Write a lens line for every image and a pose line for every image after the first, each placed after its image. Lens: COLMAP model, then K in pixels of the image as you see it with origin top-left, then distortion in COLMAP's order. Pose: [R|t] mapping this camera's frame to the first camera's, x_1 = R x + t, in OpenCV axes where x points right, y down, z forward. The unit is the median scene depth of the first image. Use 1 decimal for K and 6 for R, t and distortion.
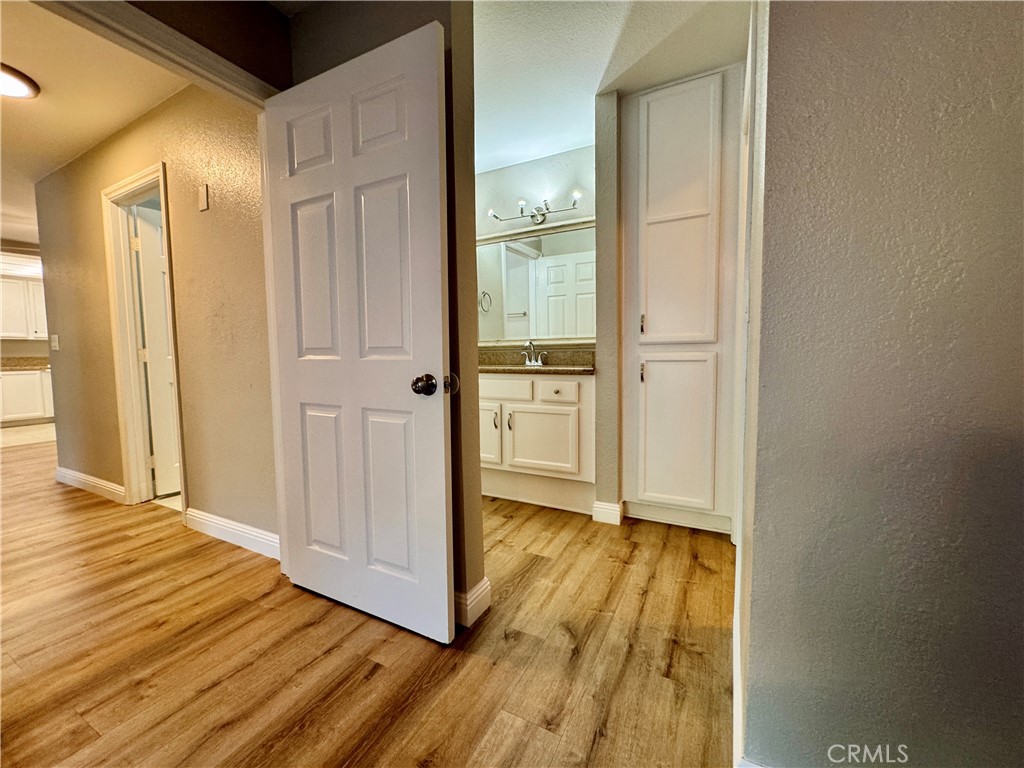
lens RADIAL K [[409.0, 0, 512.0], [0, 409.0, 384.0], [0, 0, 1]] dist [-0.001180, -0.000137]
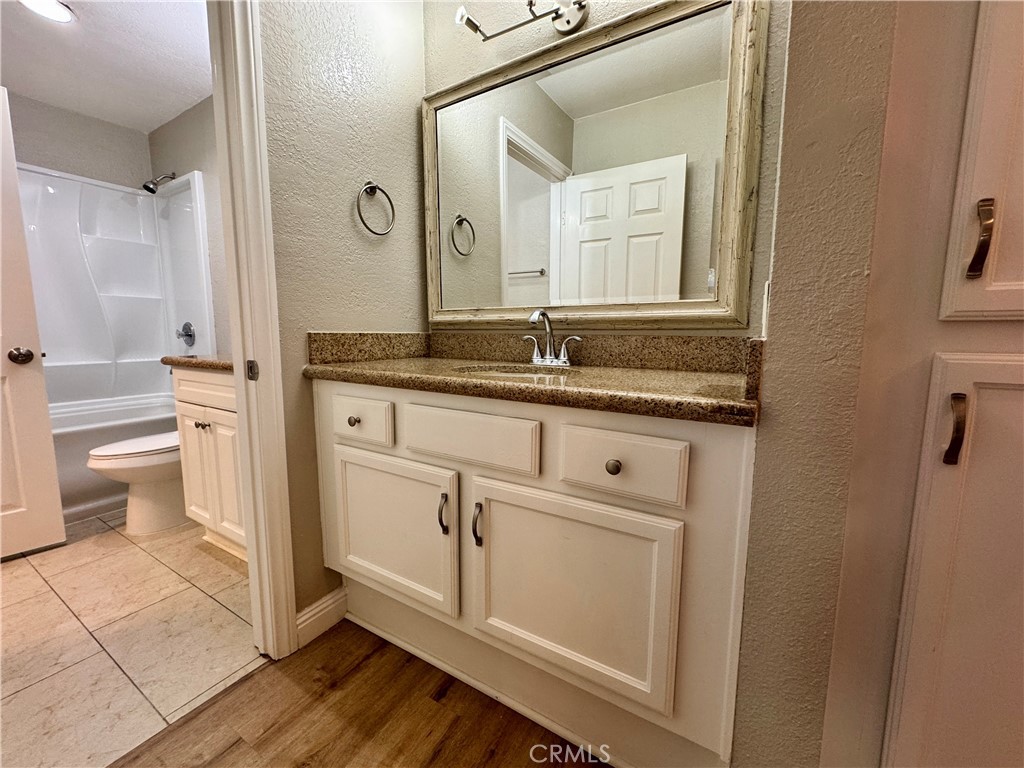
lens RADIAL K [[409.0, 0, 512.0], [0, 409.0, 384.0], [0, 0, 1]] dist [-0.001180, -0.000137]
pose [[0.998157, 0.023955, -0.055754, 0.044810], [-0.020894, 0.998277, 0.054837, -0.059313], [0.056971, -0.053571, 0.996938, 0.664504]]
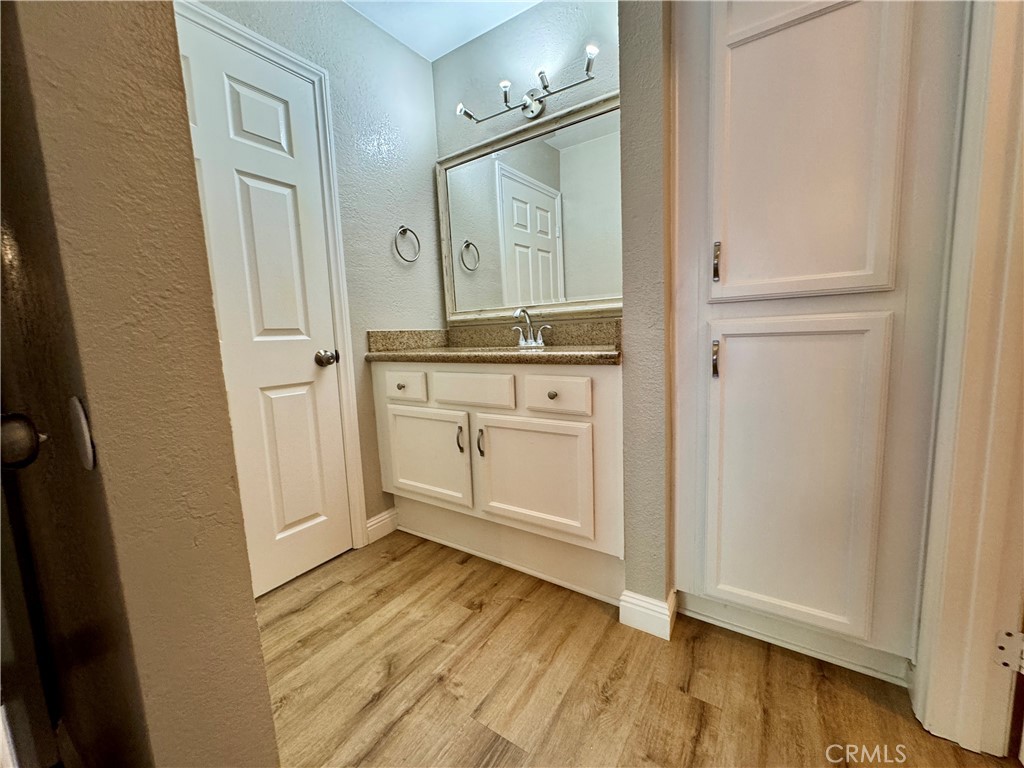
lens RADIAL K [[409.0, 0, 512.0], [0, 409.0, 384.0], [0, 0, 1]] dist [-0.001180, -0.000137]
pose [[0.993801, -0.015791, -0.110048, 0.112579], [0.021812, 0.998318, 0.053723, -0.026861], [0.109014, -0.055790, 0.992473, 0.427602]]
